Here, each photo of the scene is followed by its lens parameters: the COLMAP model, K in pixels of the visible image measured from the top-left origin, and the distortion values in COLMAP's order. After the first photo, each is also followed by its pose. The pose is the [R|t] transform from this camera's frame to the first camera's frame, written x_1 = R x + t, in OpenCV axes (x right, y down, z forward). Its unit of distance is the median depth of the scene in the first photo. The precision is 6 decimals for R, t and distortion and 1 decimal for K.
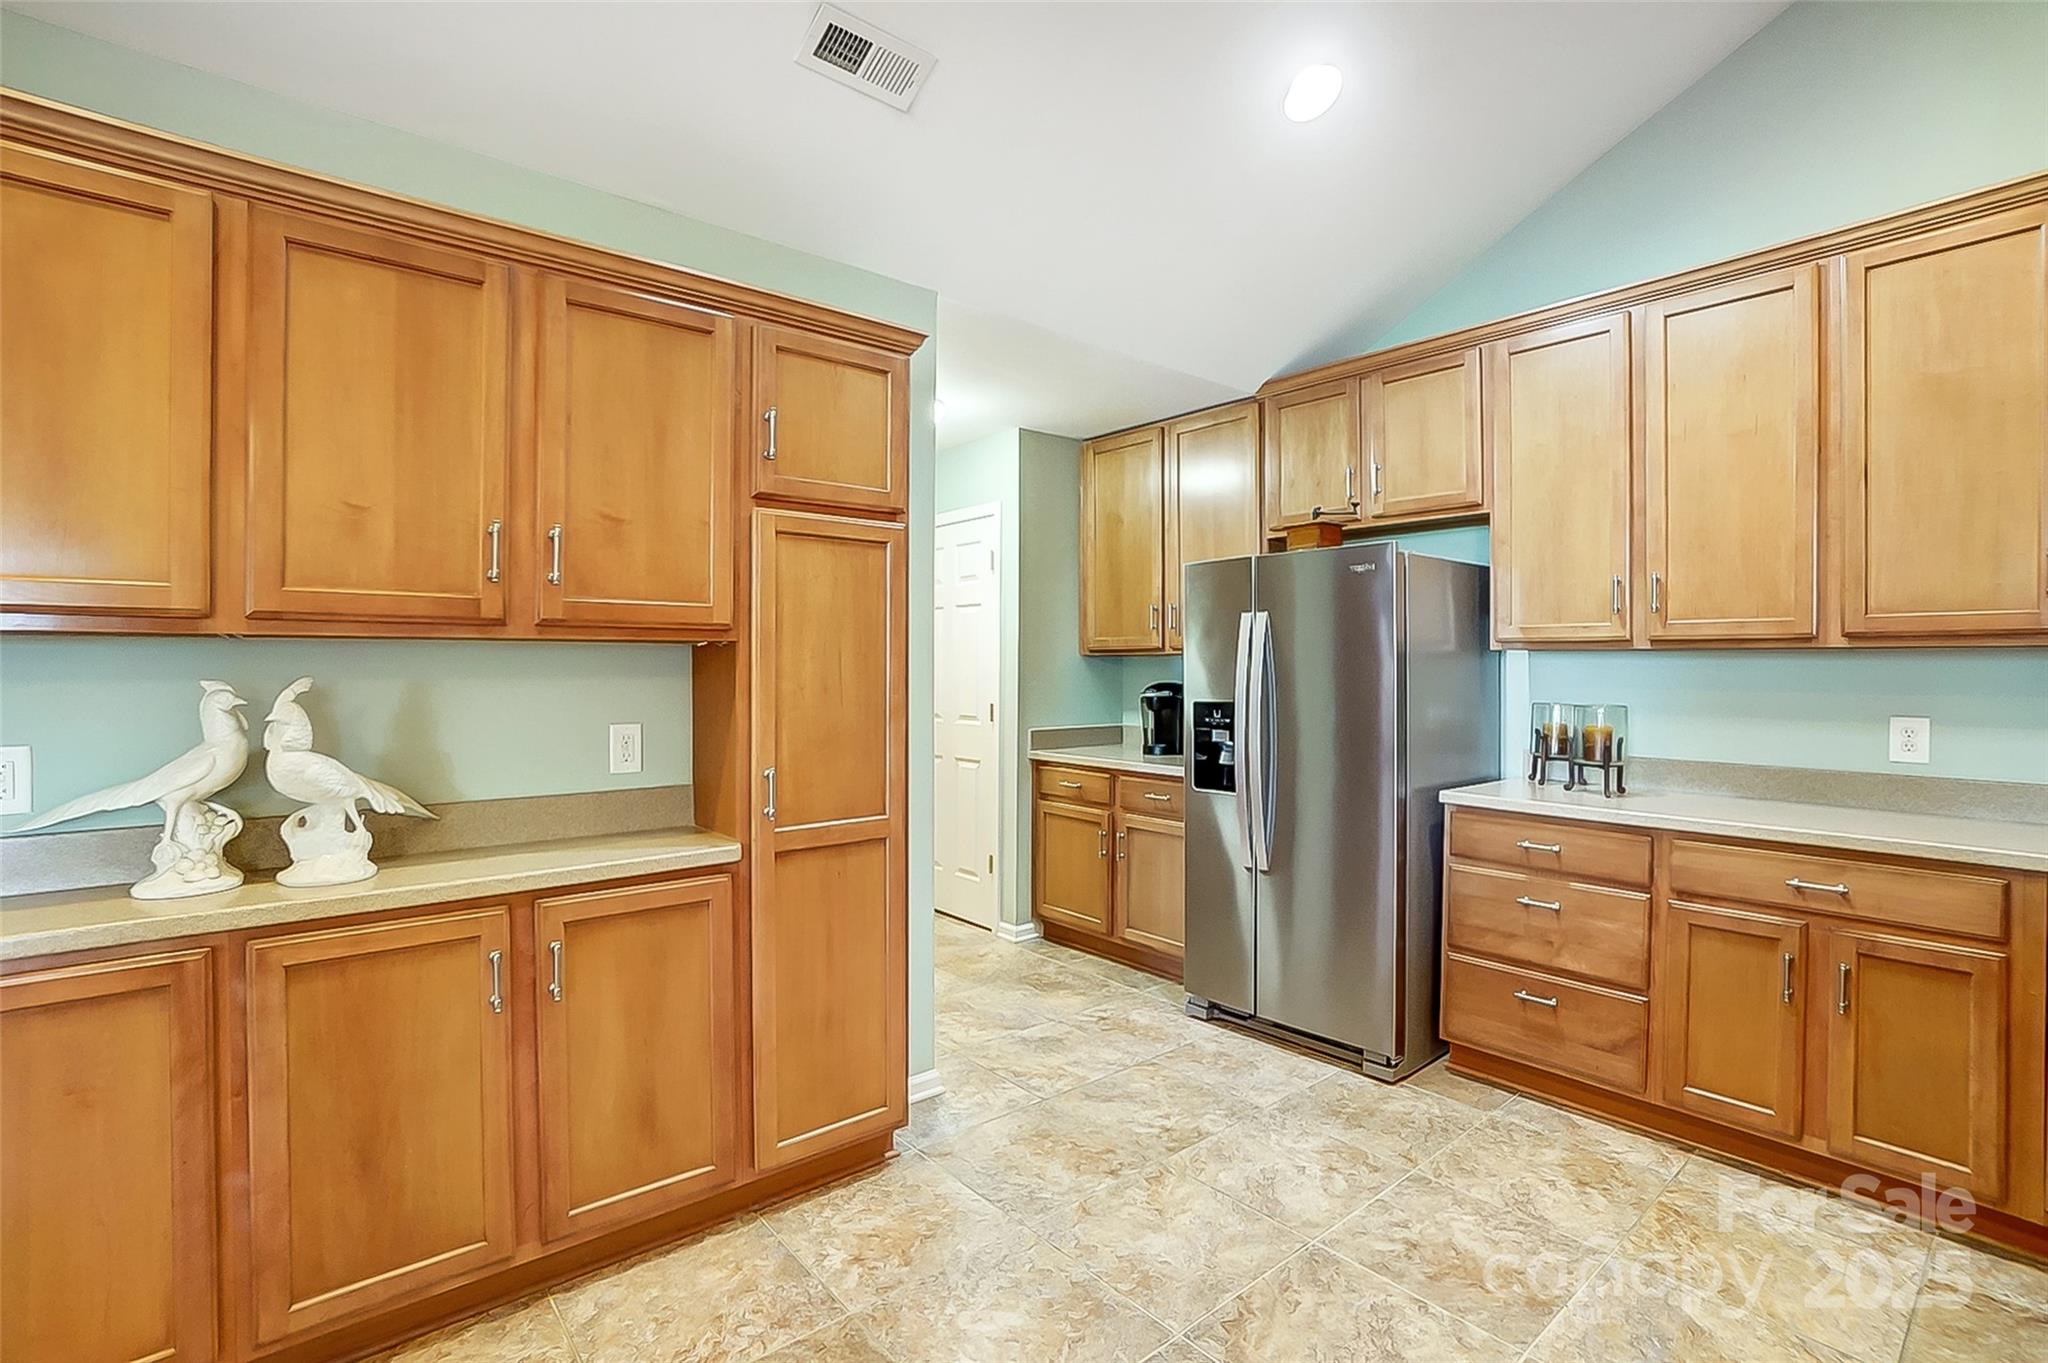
lens RADIAL K [[935.9, 0, 1016.2], [0, 935.9, 665.7], [0, 0, 1]] dist [-0.064211, 0.025000]
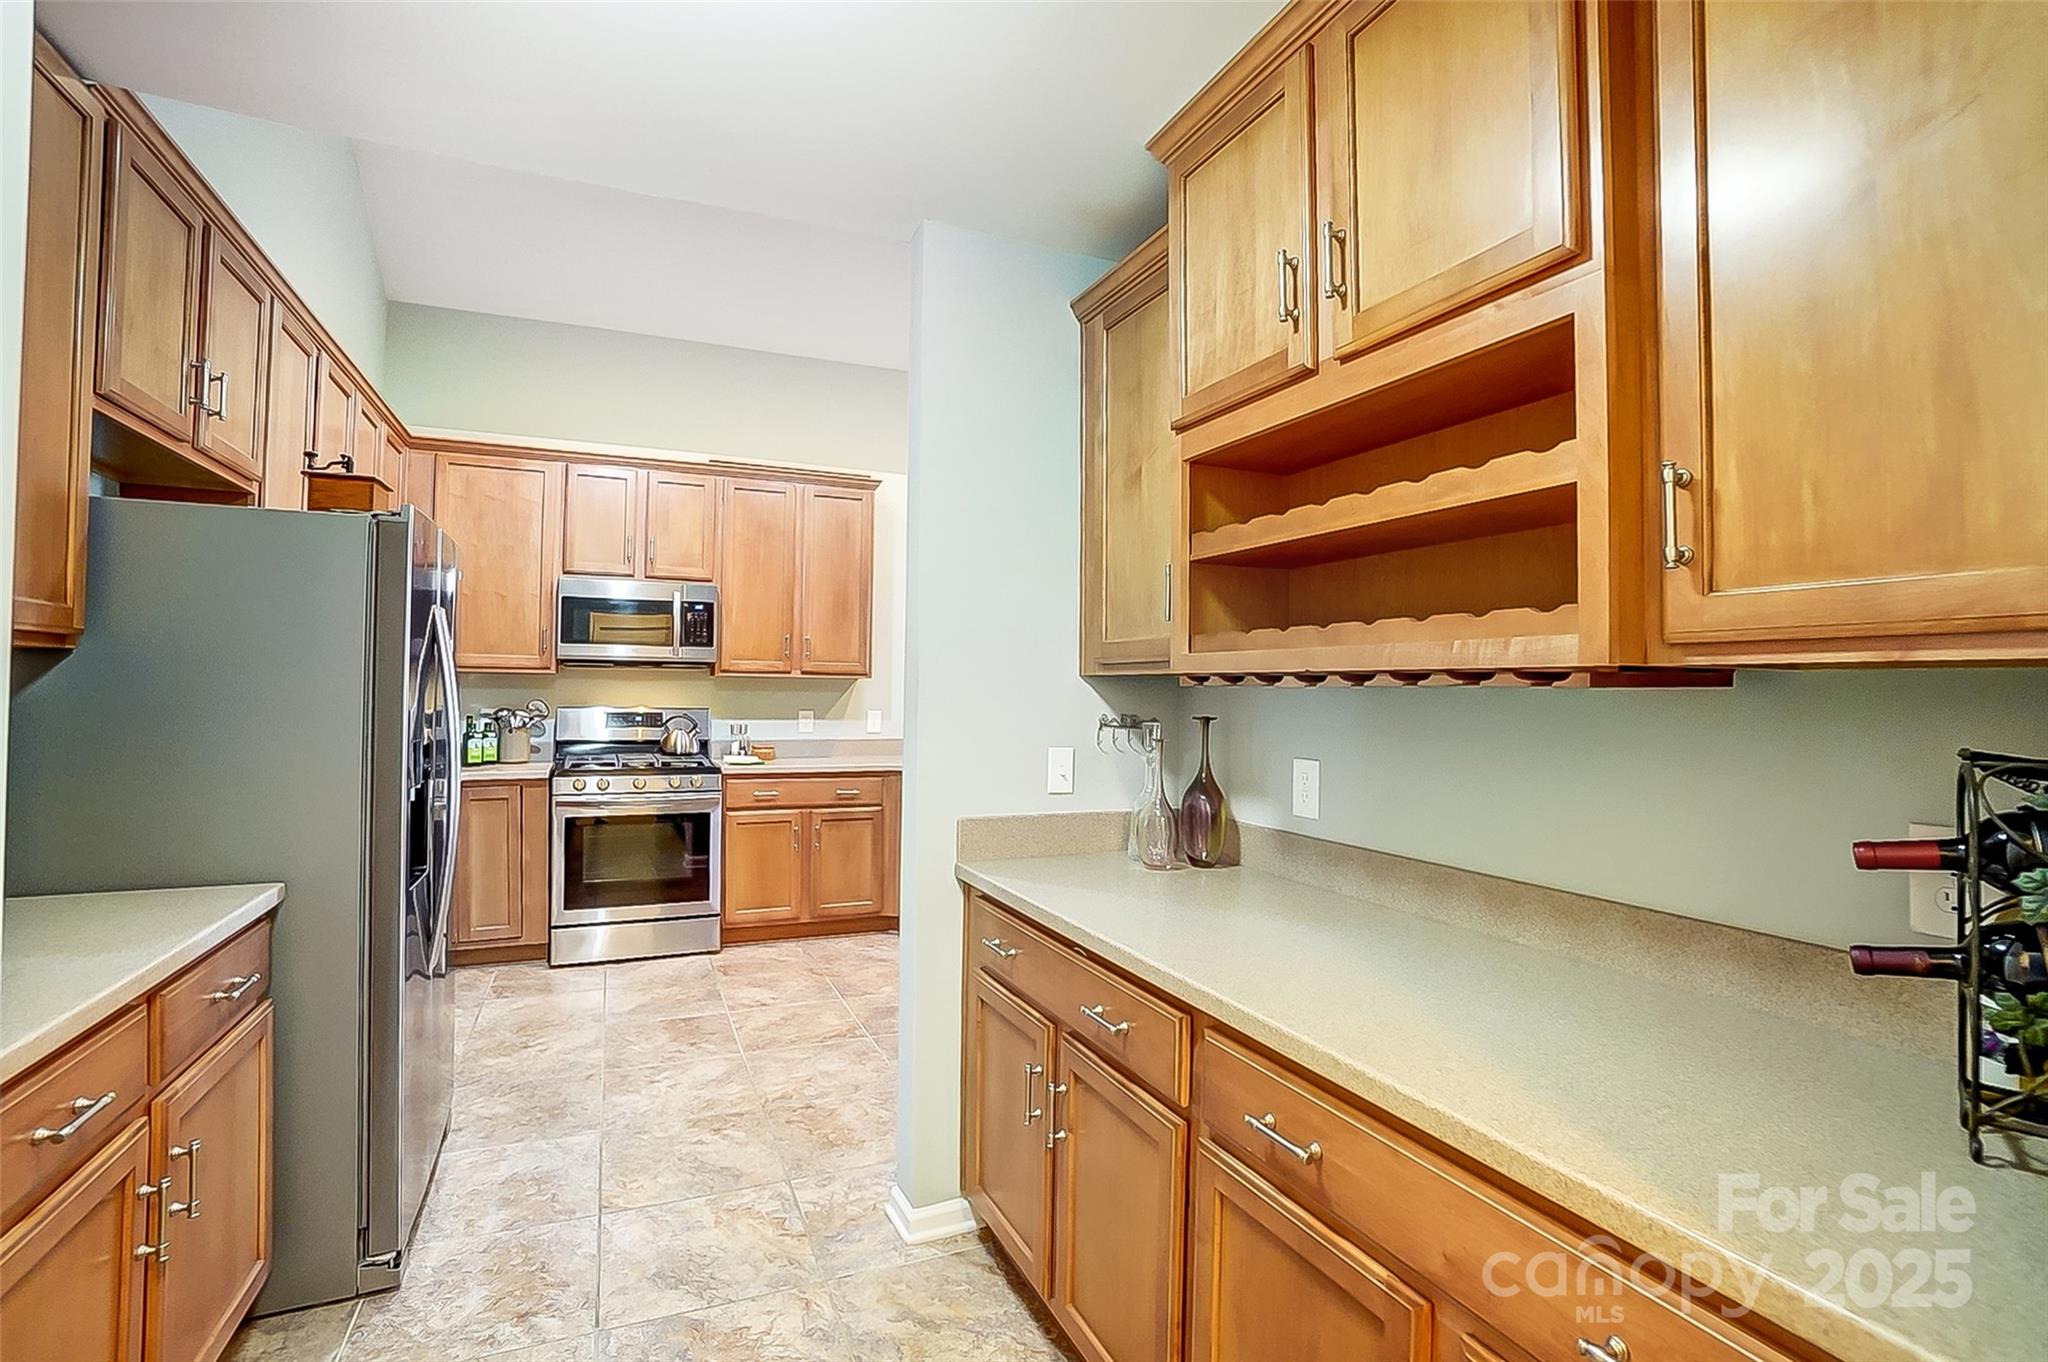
lens RADIAL K [[942.1, 0, 1018.3], [0, 942.1, 678.2], [0, 0, 1]] dist [-0.060634, 0.023329]
pose [[-0.960854, -0.013122, 0.276743, -0.417380], [-0.017330, 0.999768, -0.012762, -0.002282], [-0.276511, -0.017059, -0.960859, 1.787009]]
